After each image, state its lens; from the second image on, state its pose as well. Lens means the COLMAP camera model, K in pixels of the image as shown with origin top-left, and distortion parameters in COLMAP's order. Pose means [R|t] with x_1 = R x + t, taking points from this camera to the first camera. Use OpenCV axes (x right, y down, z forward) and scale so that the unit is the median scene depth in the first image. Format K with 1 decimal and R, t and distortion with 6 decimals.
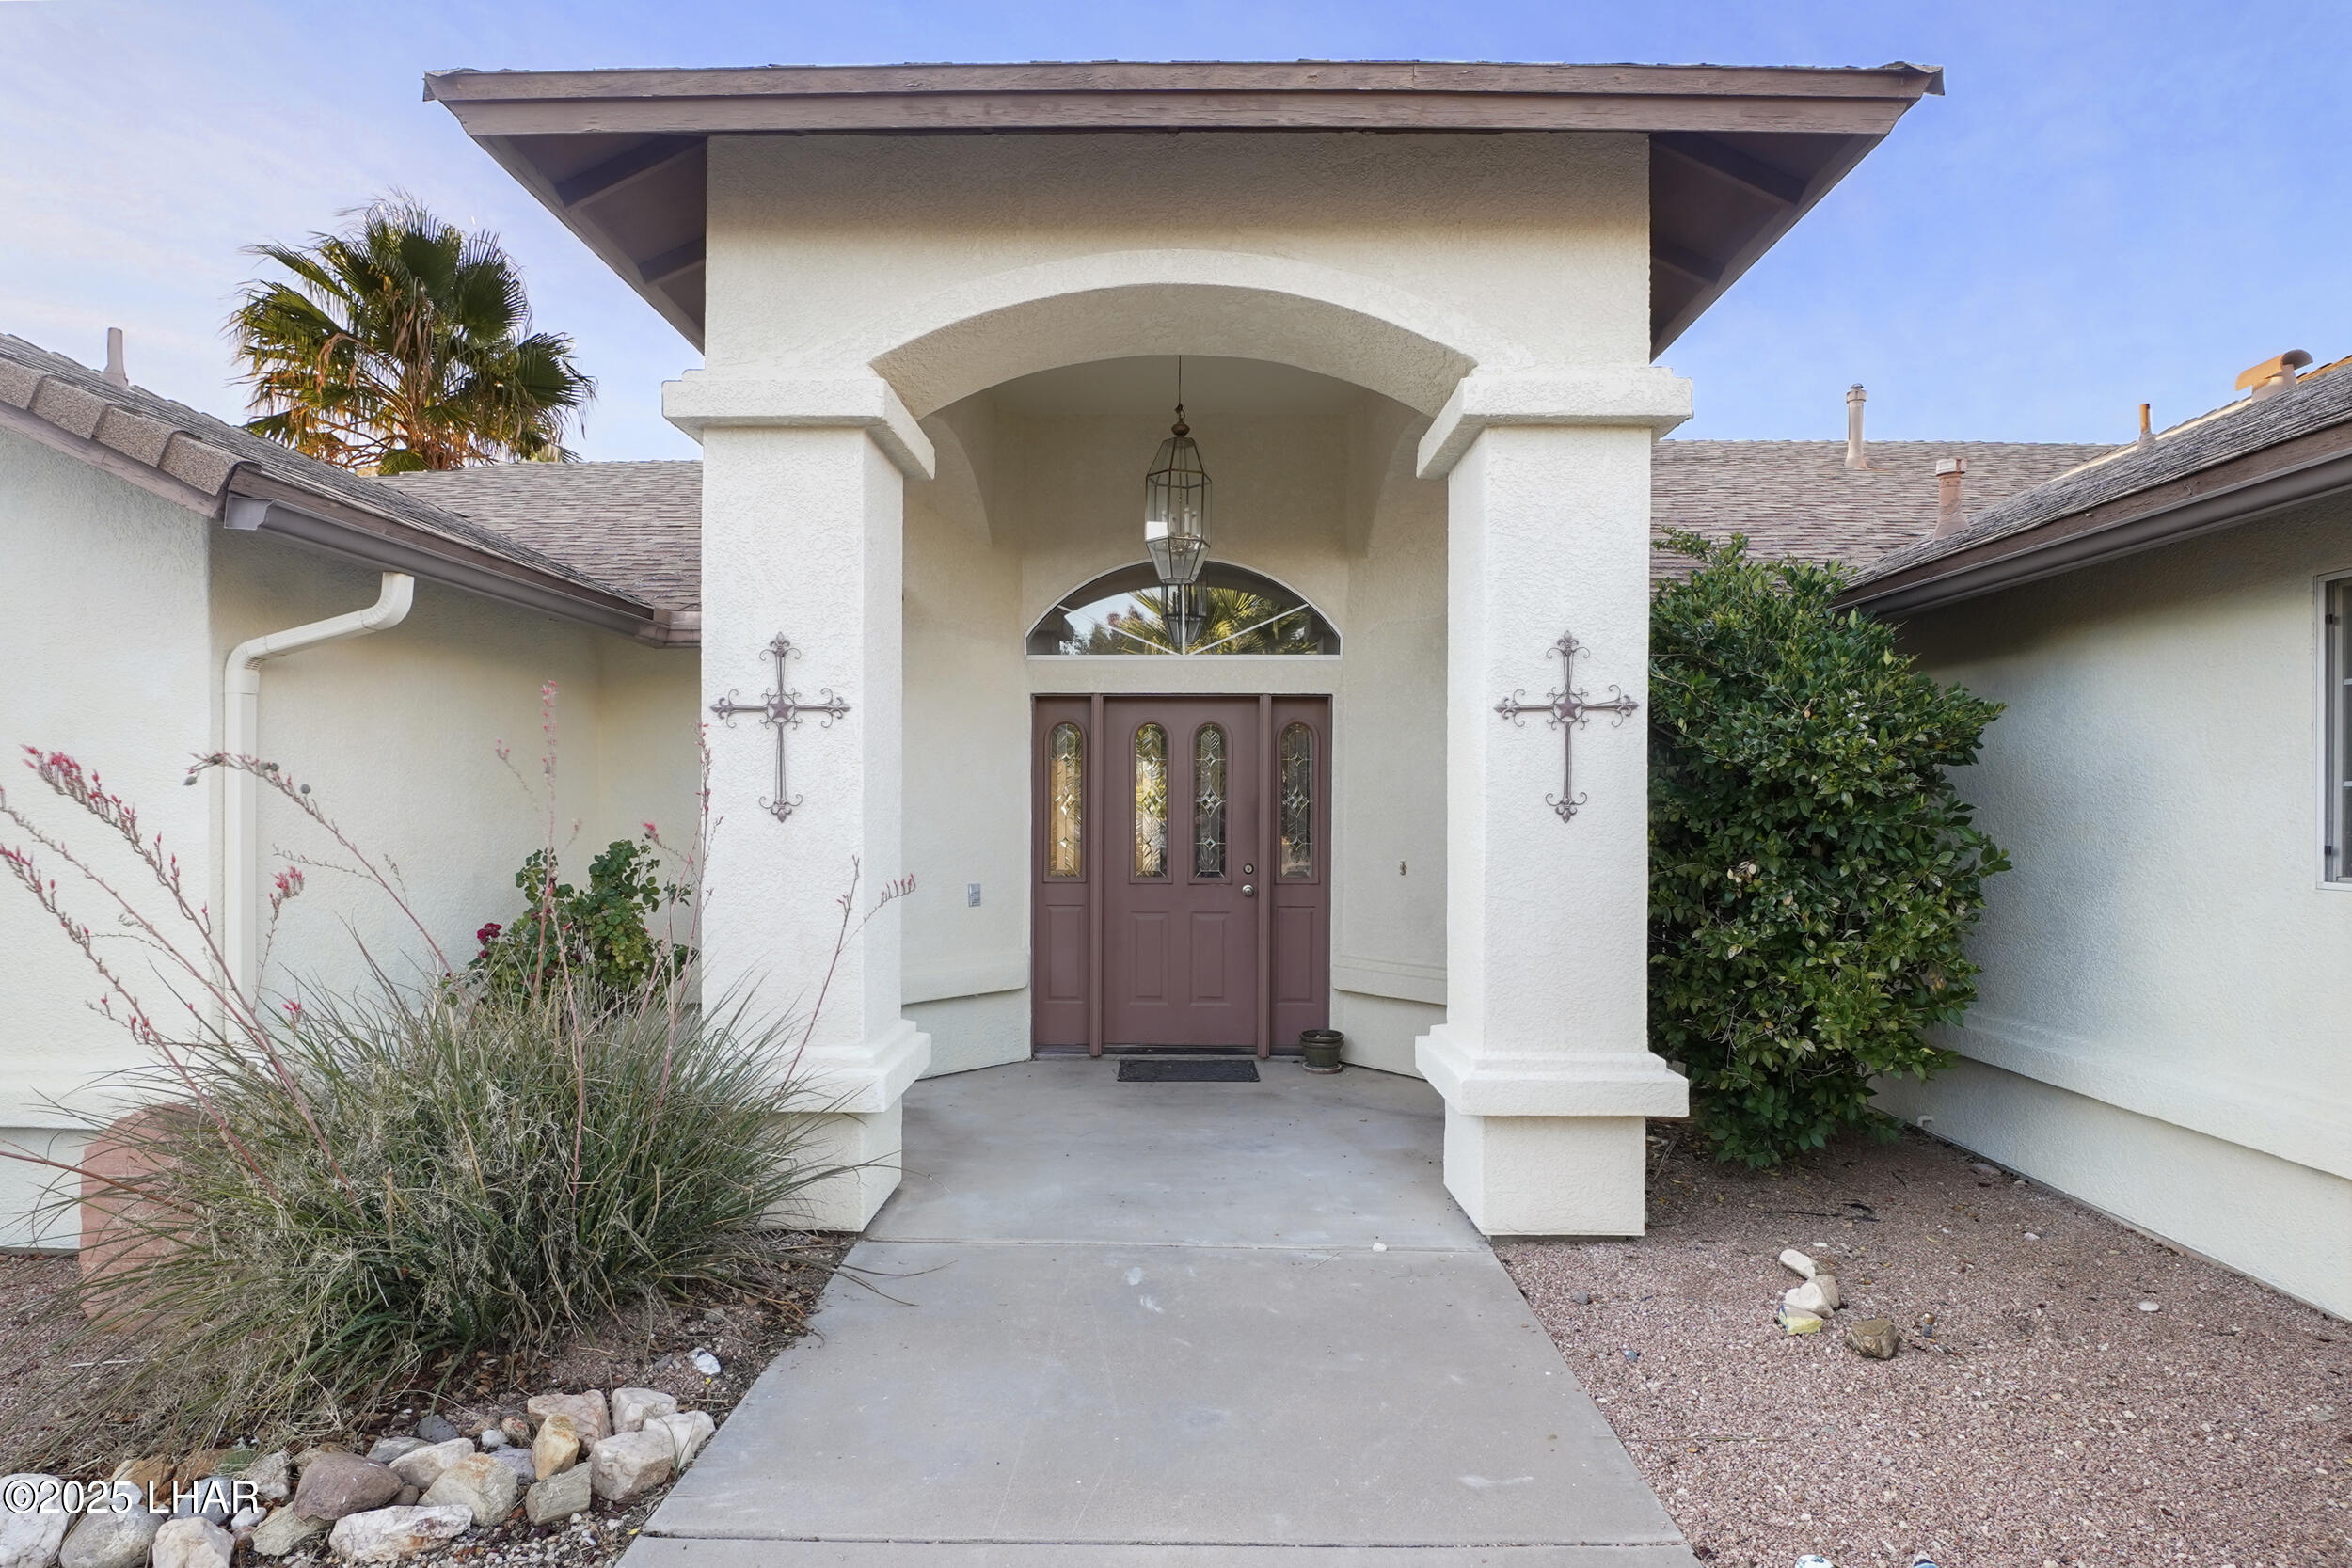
lens RADIAL K [[1148.1, 0, 1176.0], [0, 1148.1, 784.0], [0, 0, 1]] dist [-0.003185, -0.000753]
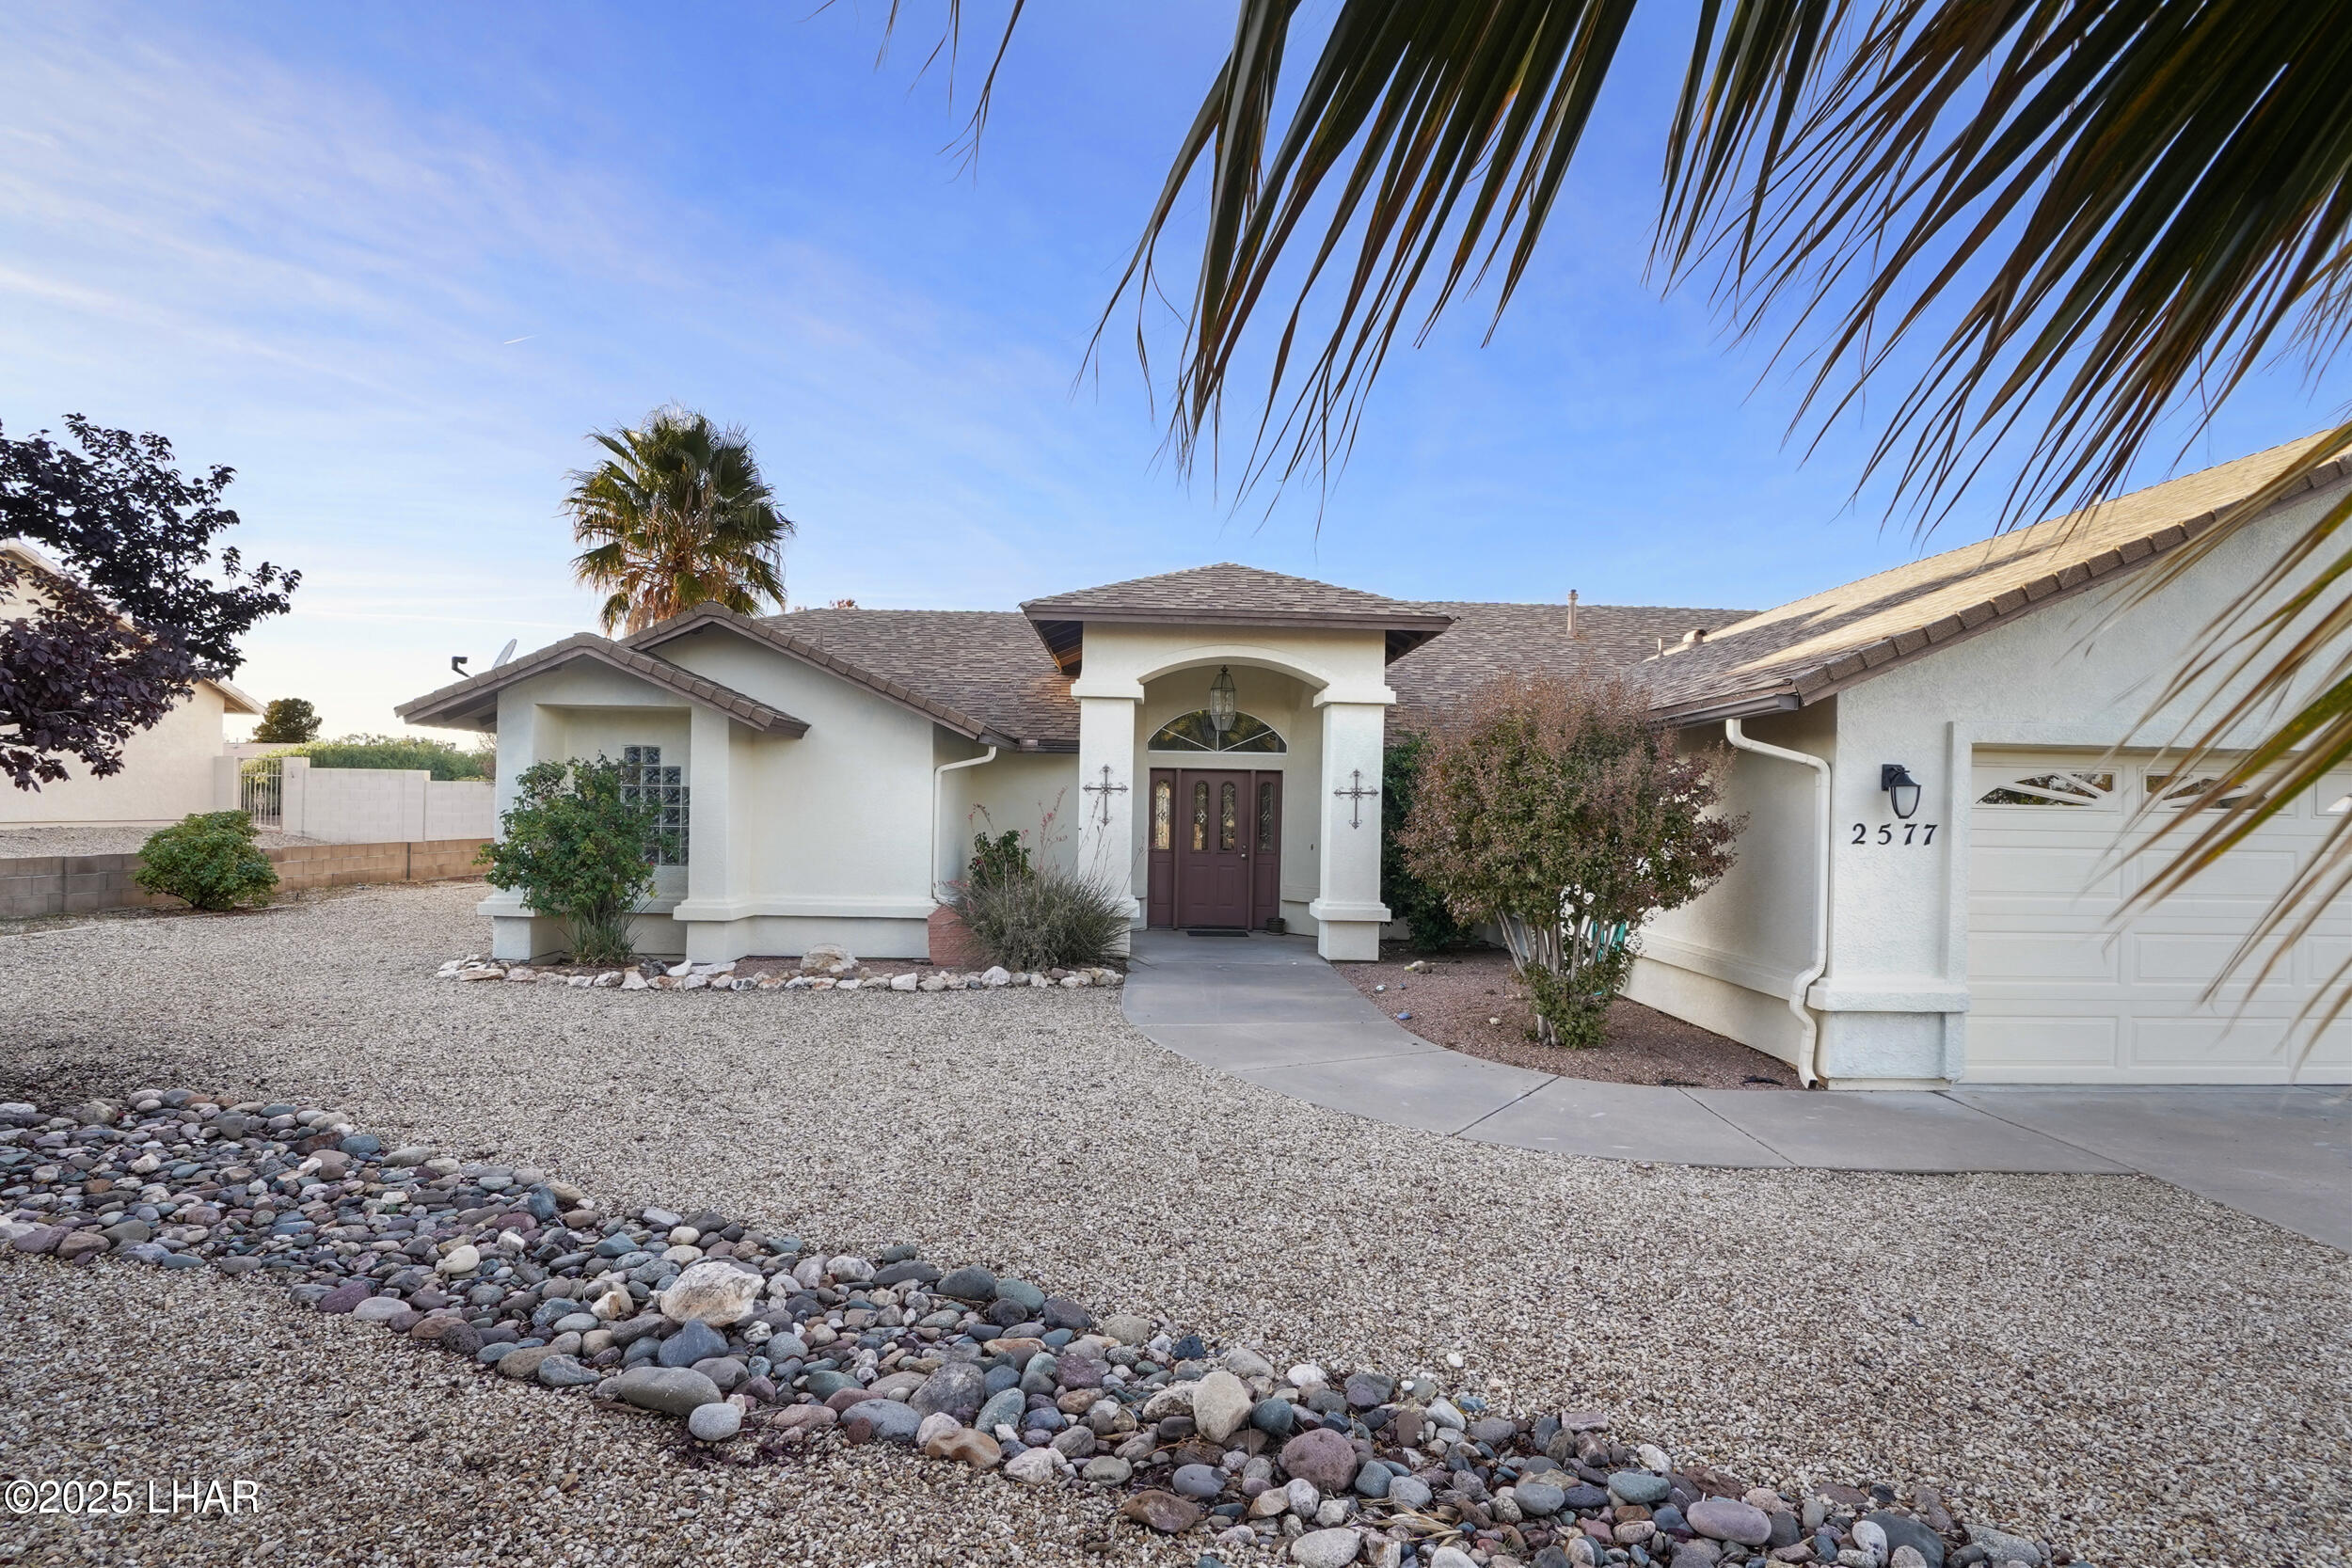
lens RADIAL K [[1078.3, 0, 1176.0], [0, 1078.3, 784.0], [0, 0, 1]] dist [-0.000838, -0.000158]
pose [[0.999293, 0.017502, 0.033260, -0.243267], [-0.017404, 0.999843, -0.003233, -0.069859], [-0.033311, 0.002651, 0.999442, -1.869410]]
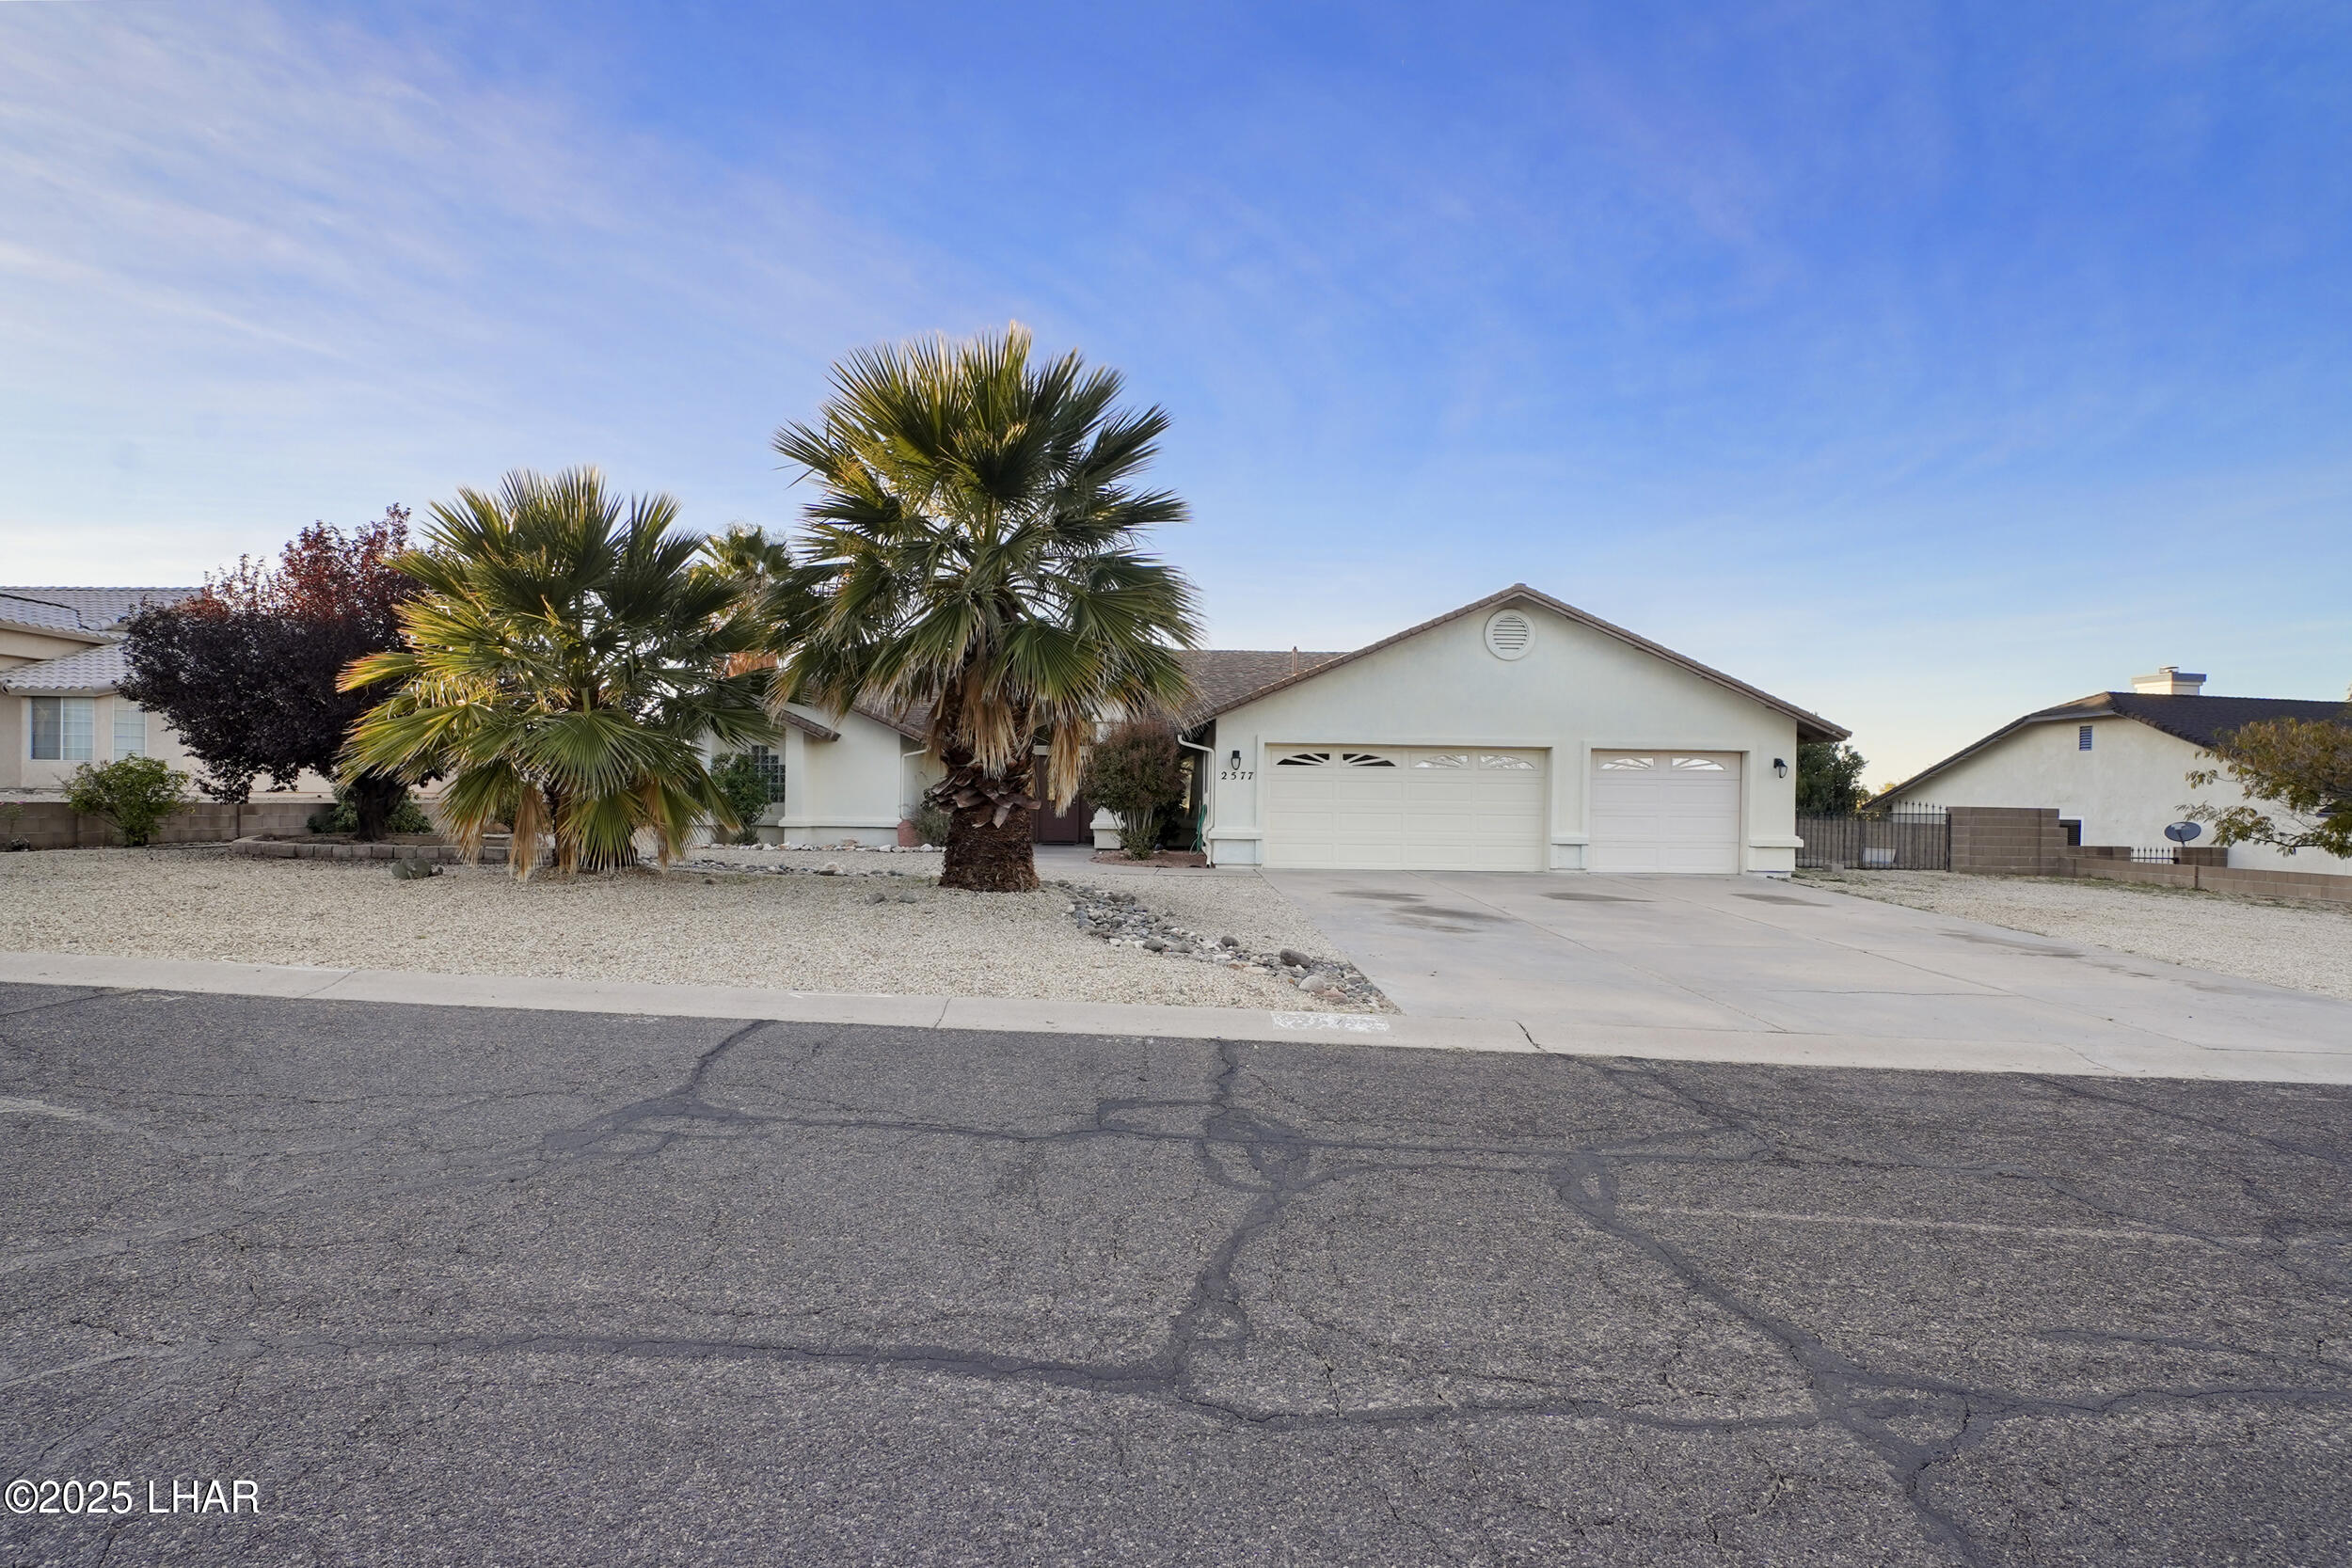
lens RADIAL K [[1078.3, 0, 1176.0], [0, 1078.3, 784.0], [0, 0, 1]] dist [-0.000838, -0.000158]
pose [[0.999465, 0.009290, 0.031371, 0.571033], [-0.009579, 0.999913, 0.009078, -0.017306], [-0.031284, -0.009374, 0.999467, -5.076465]]
